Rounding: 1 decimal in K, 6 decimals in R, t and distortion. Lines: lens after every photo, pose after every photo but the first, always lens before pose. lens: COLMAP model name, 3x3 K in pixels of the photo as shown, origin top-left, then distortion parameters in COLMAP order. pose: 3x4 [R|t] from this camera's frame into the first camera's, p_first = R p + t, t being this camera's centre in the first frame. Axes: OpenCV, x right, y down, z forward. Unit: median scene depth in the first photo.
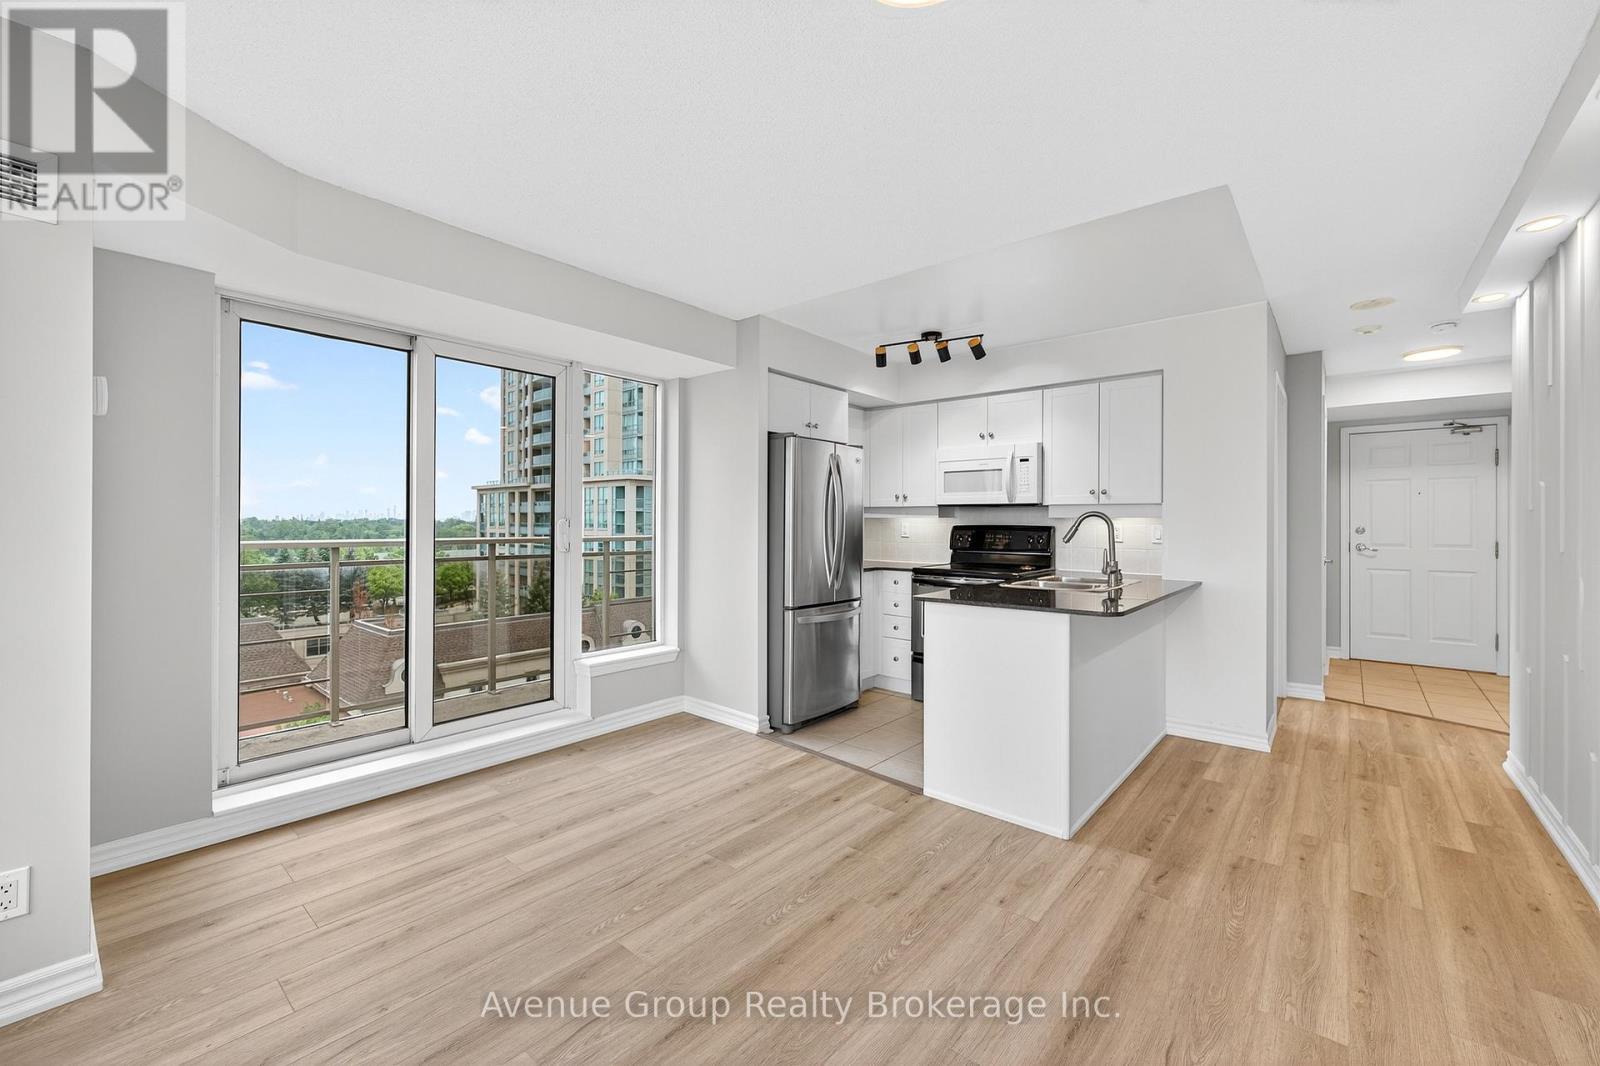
lens RADIAL K [[642.5, 0, 811.2], [0, 642.5, 521.2], [0, 0, 1]] dist [-0.003170, 0.000368]
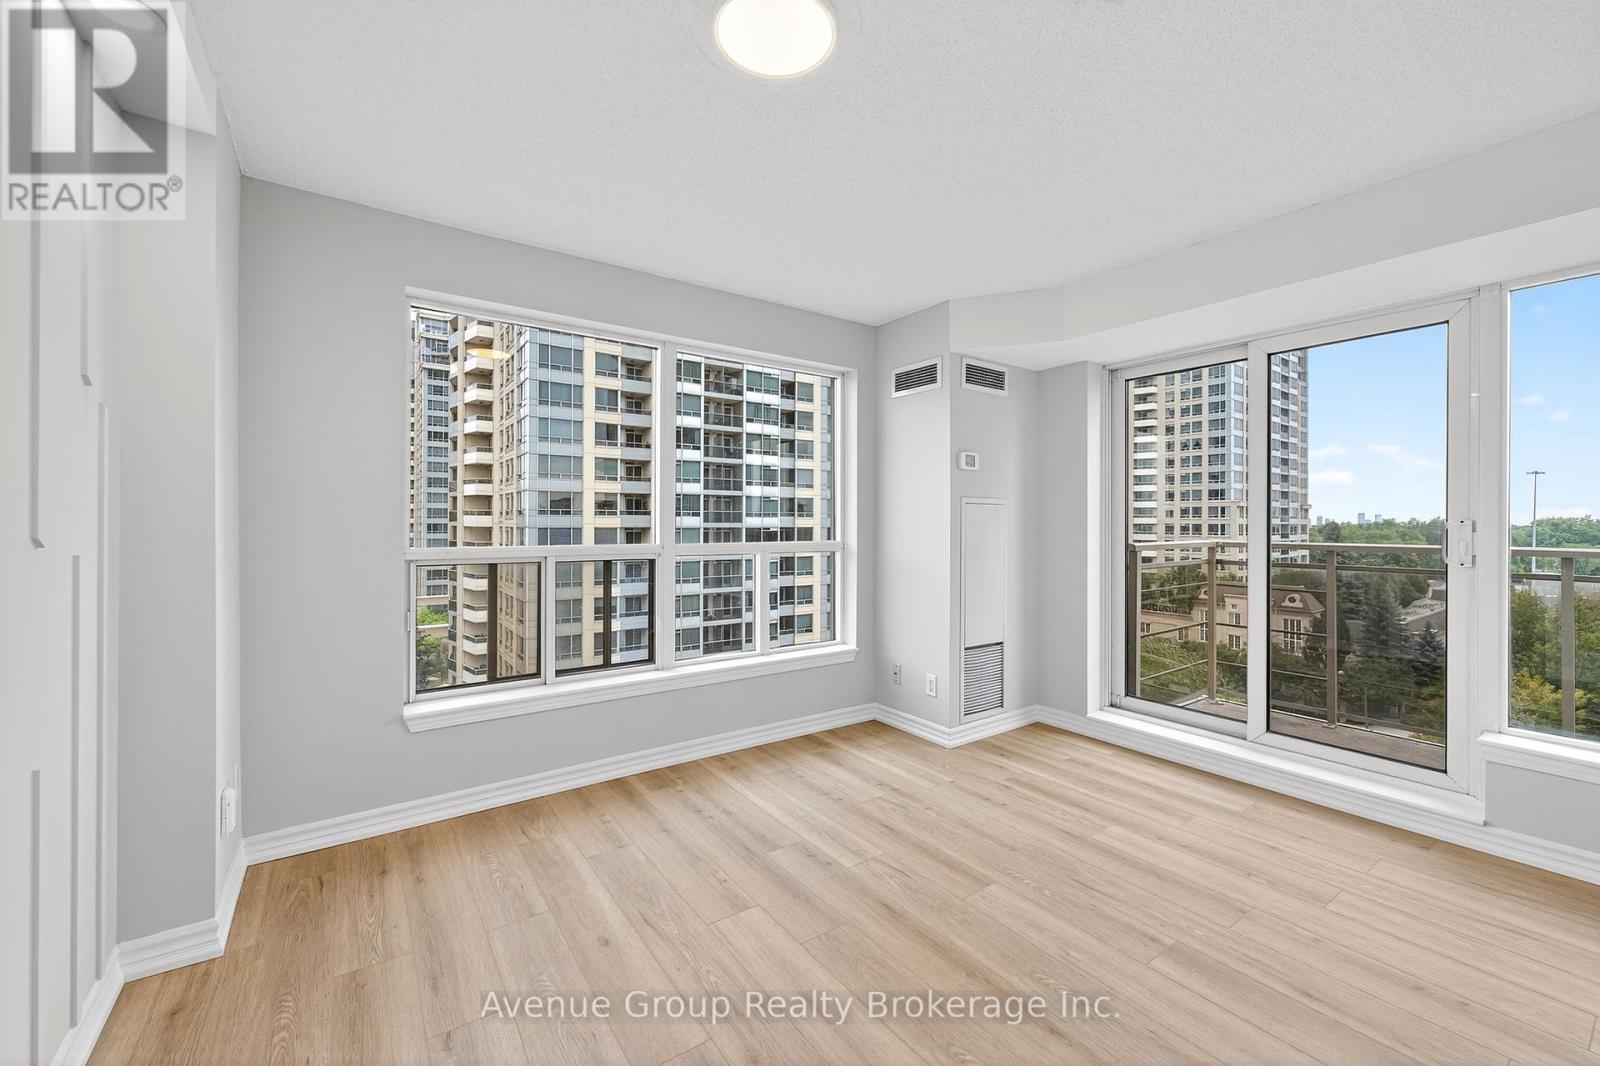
lens RADIAL K [[642.5, 0, 808.1], [0, 642.5, 522.5], [0, 0, 1]] dist [-0.003170, 0.000368]
pose [[-0.253210, -0.005788, -0.967394, 0.456974], [-0.003439, 0.999981, -0.005082, 0.004958], [0.967405, 0.002040, -0.253225, 0.482575]]
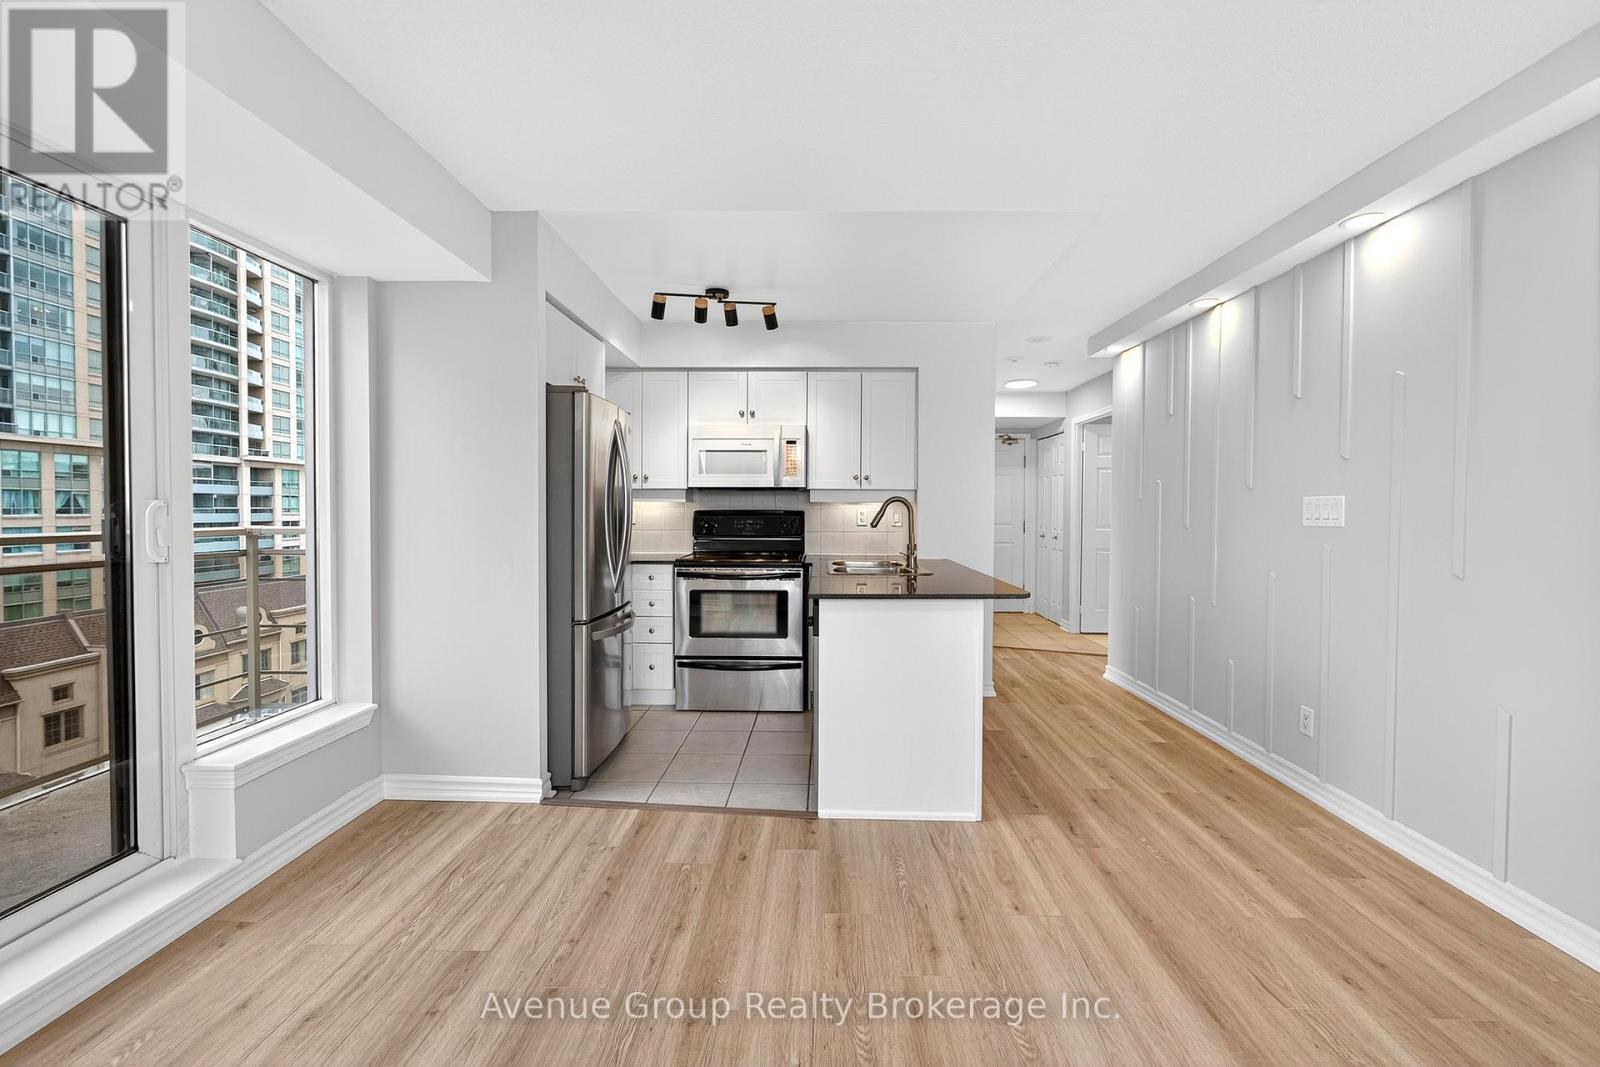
lens RADIAL K [[642.5, 0, 811.4], [0, 642.5, 521.2], [0, 0, 1]] dist [-0.003170, 0.000368]
pose [[0.777768, -0.013690, 0.628402, -0.293635], [-0.002226, 0.999697, 0.024534, -0.000925], [-0.628547, -0.020481, 0.777502, 0.258687]]
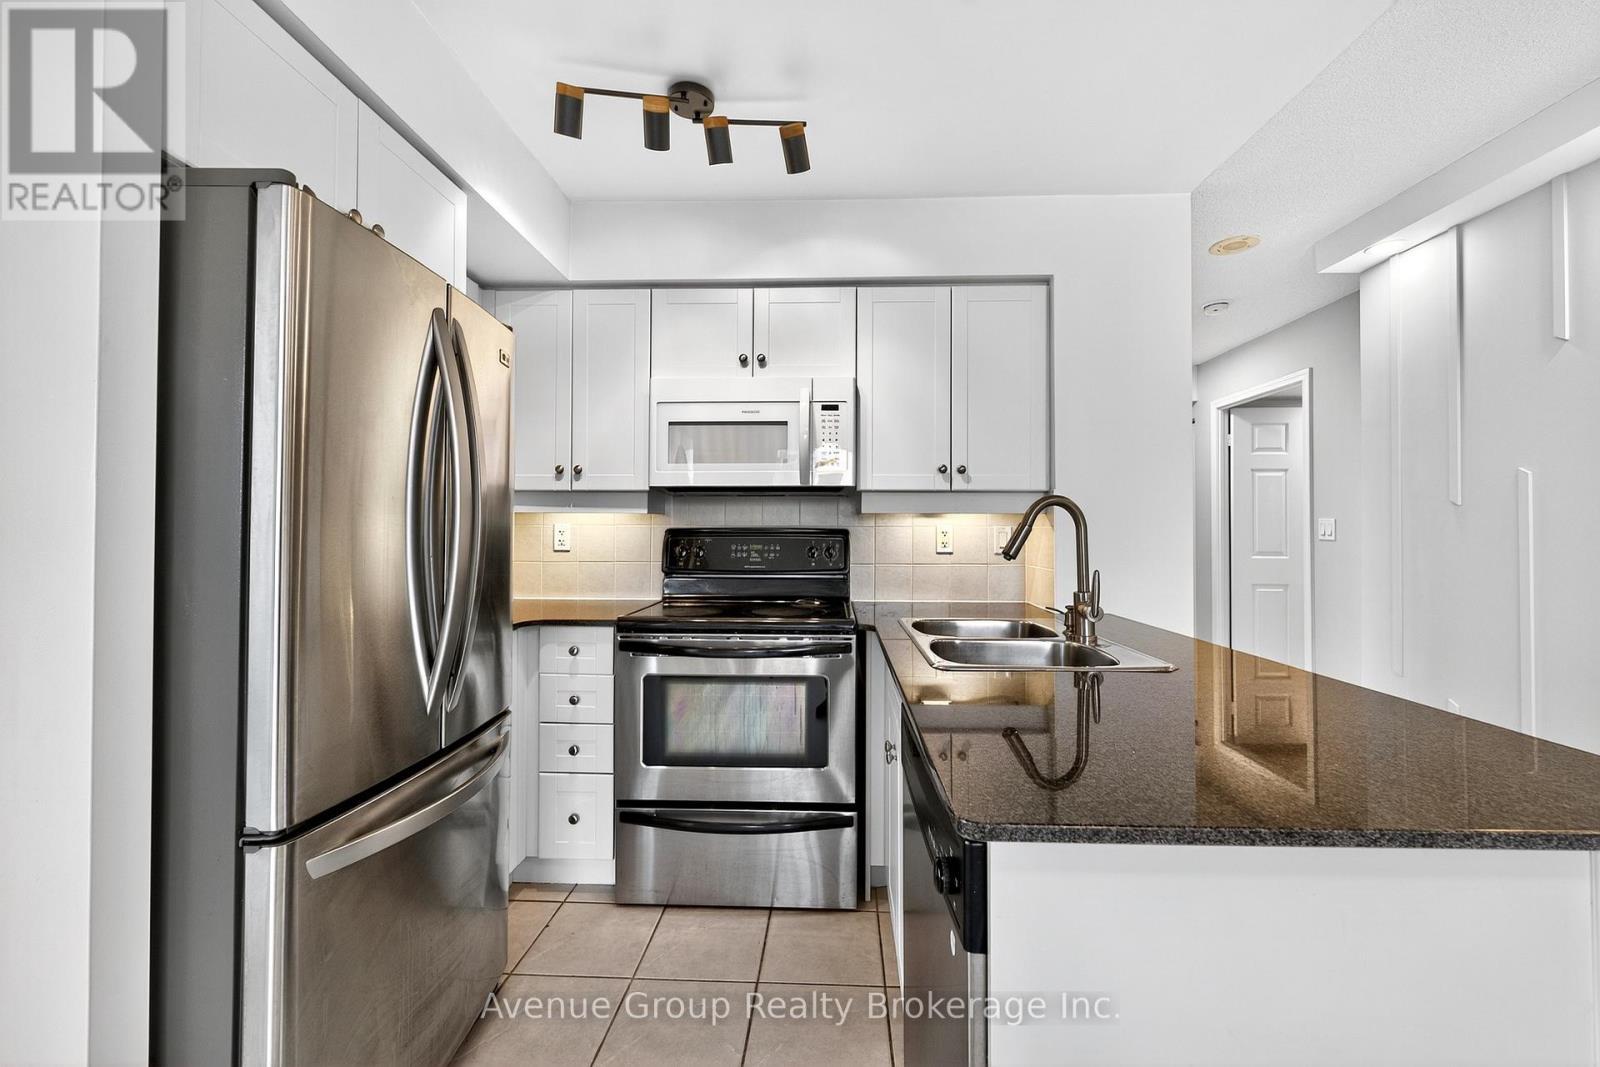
lens RADIAL K [[642.5, 0, 808.6], [0, 642.5, 525.8], [0, 0, 1]] dist [-0.003170, 0.000368]
pose [[0.793012, 0.004418, 0.609189, -0.018893], [0.000163, 0.999972, -0.007463, 0.011107], [-0.609205, 0.006017, 0.792990, 0.663480]]
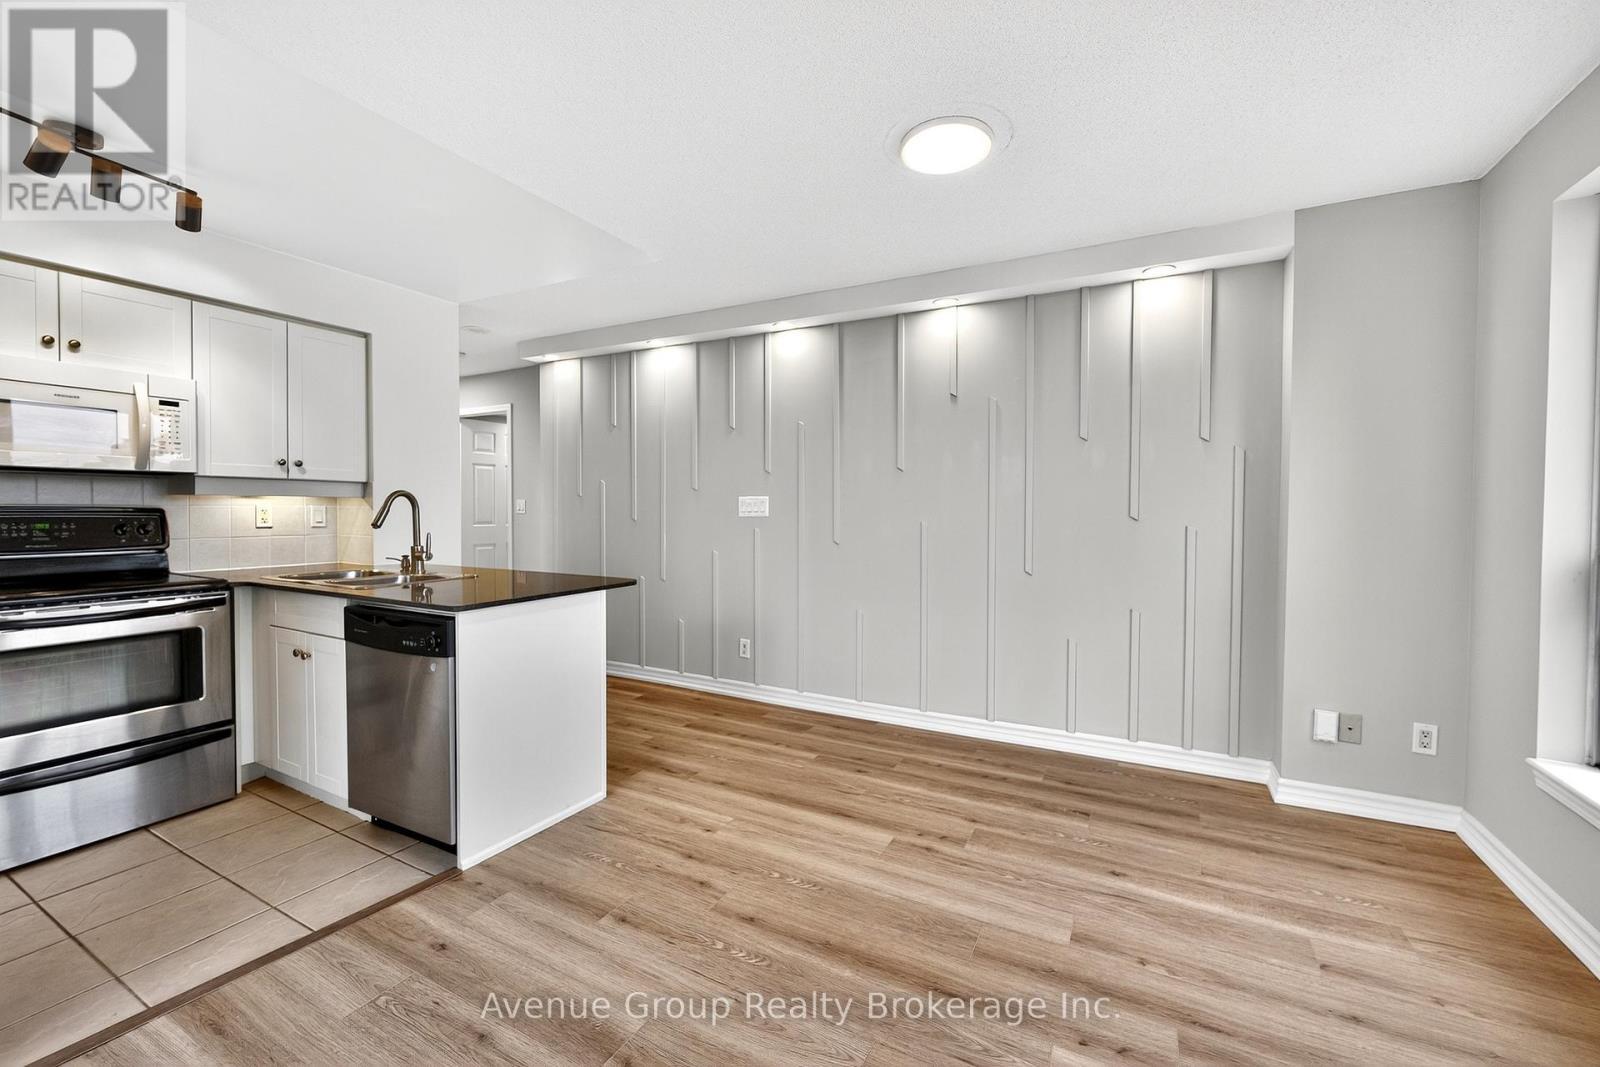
lens RADIAL K [[642.5, 0, 809.2], [0, 642.5, 523.7], [0, 0, 1]] dist [-0.003170, 0.000368]
pose [[-0.207129, -0.029556, 0.977867, -0.481592], [-0.006527, 0.999563, 0.028830, 0.000846], [-0.978292, -0.000411, -0.207231, 0.592199]]
